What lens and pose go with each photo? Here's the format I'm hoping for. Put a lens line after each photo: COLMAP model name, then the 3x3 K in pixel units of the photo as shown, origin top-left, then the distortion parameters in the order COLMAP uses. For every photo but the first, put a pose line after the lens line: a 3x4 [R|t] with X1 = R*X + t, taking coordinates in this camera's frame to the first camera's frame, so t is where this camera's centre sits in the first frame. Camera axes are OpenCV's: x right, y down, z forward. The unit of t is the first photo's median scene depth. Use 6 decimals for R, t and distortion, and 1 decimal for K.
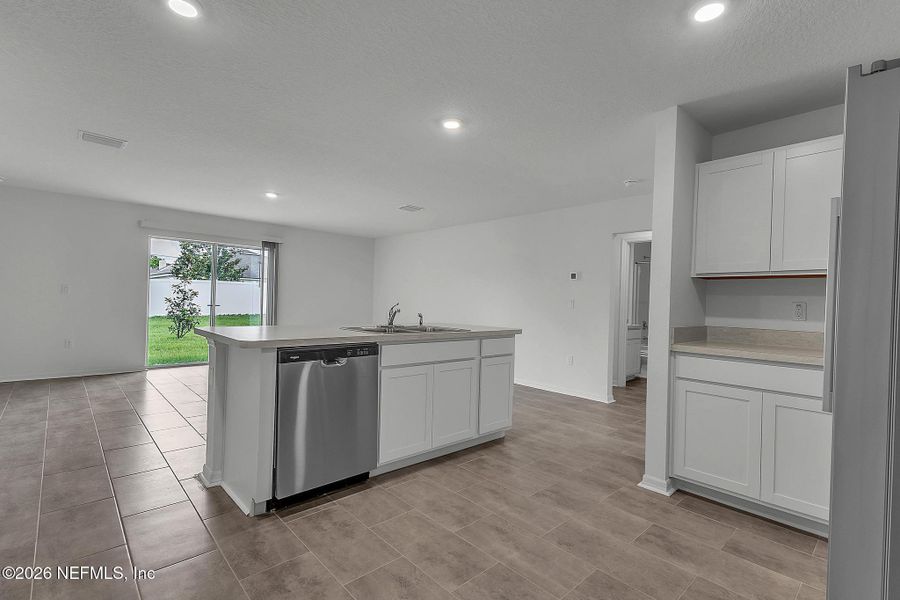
lens RADIAL K [[416.5, 0, 448.1], [0, 416.5, 303.1], [0, 0, 1]] dist [0.013238, 0.000004]
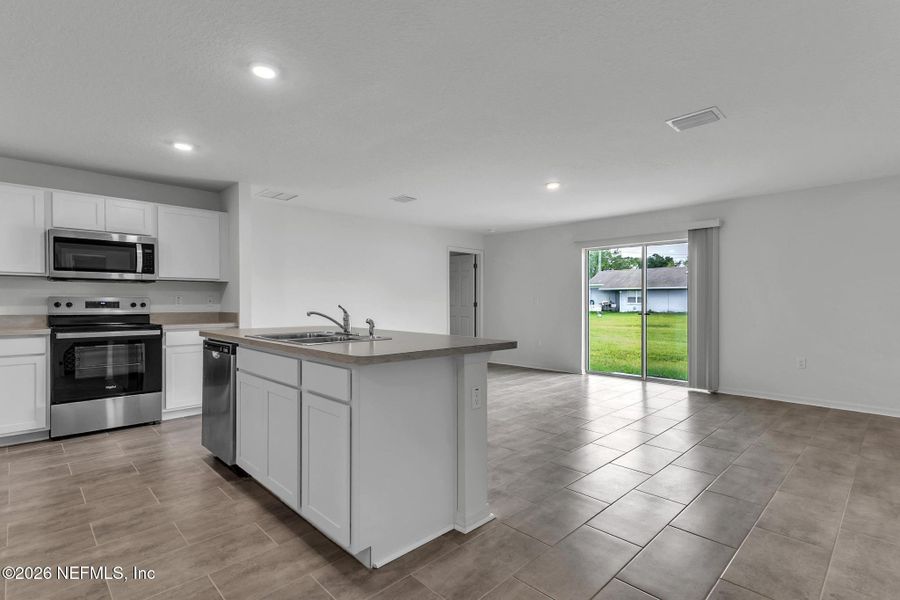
lens RADIAL K [[437.9, 0, 450.0], [0, 437.9, 300.0], [0, 0, 1]] dist [0.019329, 0.000229]
pose [[0.026051, -0.035043, -0.999046, 0.899546], [-0.005877, 0.999363, -0.035208, 0.022997], [0.999643, 0.006788, 0.025829, 1.444120]]
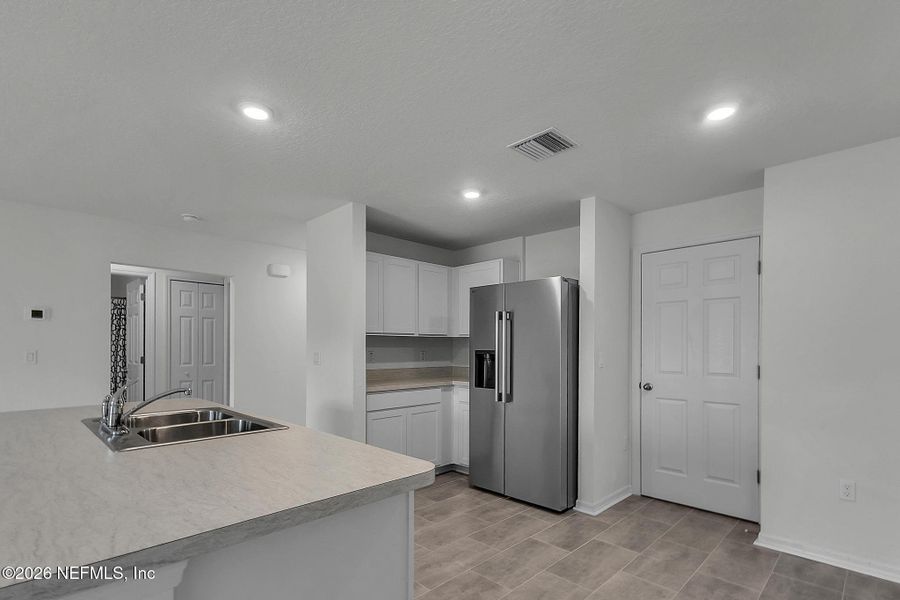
lens RADIAL K [[428.6, 0, 450.4], [0, 428.6, 349.7], [0, 0, 1]] dist [0.009713, 0.000076]
pose [[-0.030474, -0.034613, 0.998936, -0.798659], [0.001516, 0.999397, 0.034675, -0.062548], [-0.999534, 0.002571, -0.030403, 0.761206]]
